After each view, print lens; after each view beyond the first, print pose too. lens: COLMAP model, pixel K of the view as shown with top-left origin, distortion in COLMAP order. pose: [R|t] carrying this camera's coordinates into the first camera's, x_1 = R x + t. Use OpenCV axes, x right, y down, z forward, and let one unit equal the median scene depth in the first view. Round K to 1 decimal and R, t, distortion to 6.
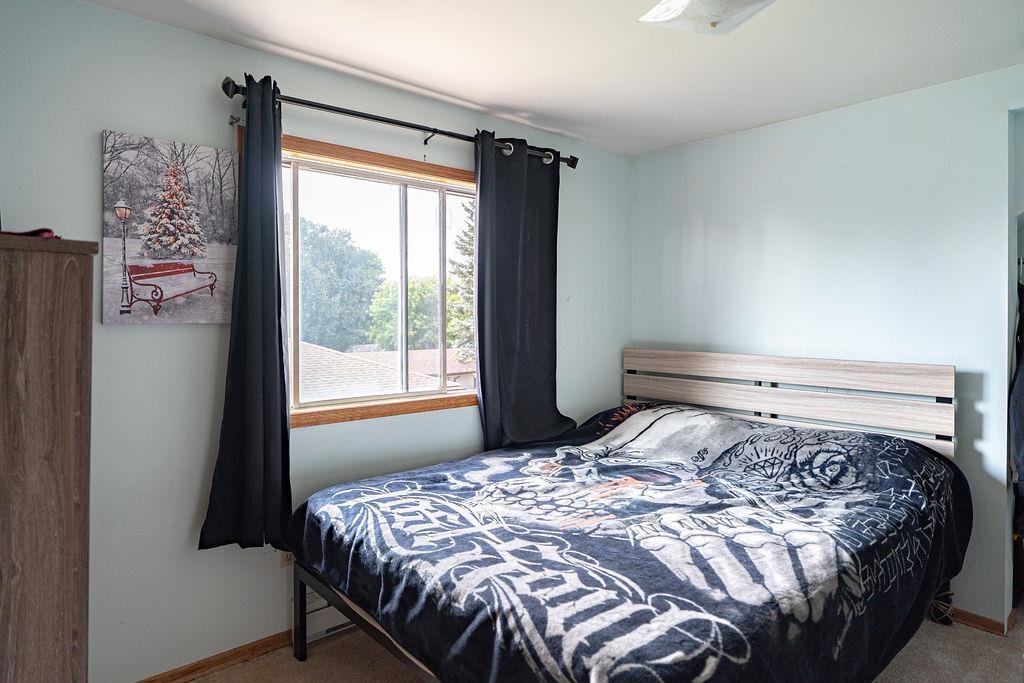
lens RADIAL K [[459.7, 0, 512.0], [0, 459.7, 341.5], [0, 0, 1]] dist [0.001581, -0.000805]
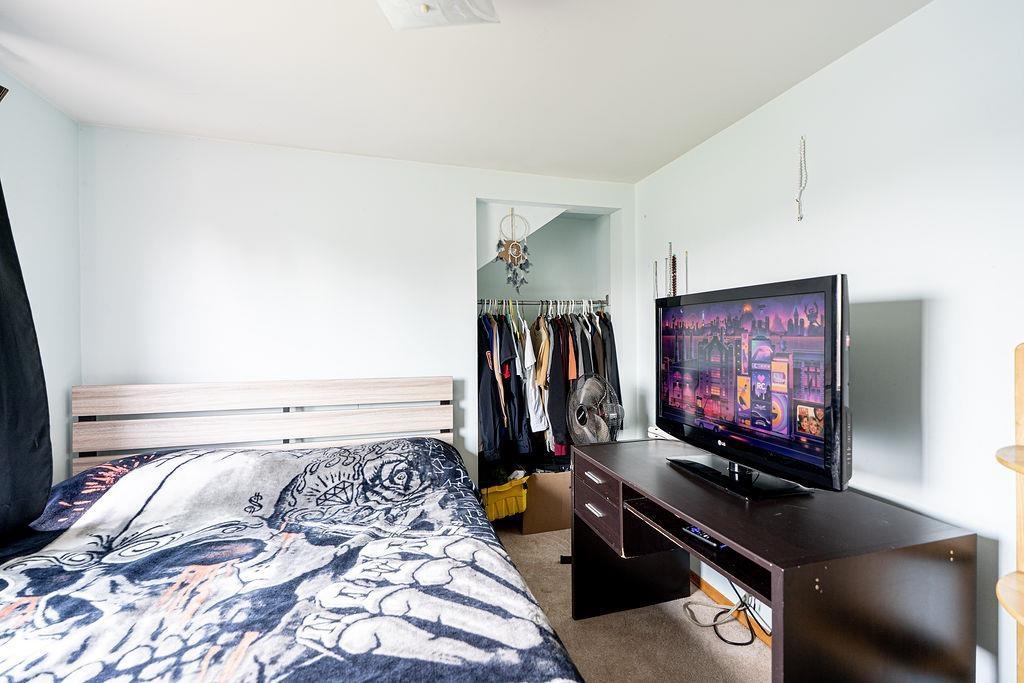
lens RADIAL K [[448.0, 0, 526.8], [0, 448.0, 338.1], [0, 0, 1]] dist [0.001616, -0.001120]
pose [[0.487663, -0.000597, 0.873032, -0.103346], [0.054964, 0.998037, -0.030020, -0.009622], [-0.871300, 0.062625, 0.486738, 0.190178]]
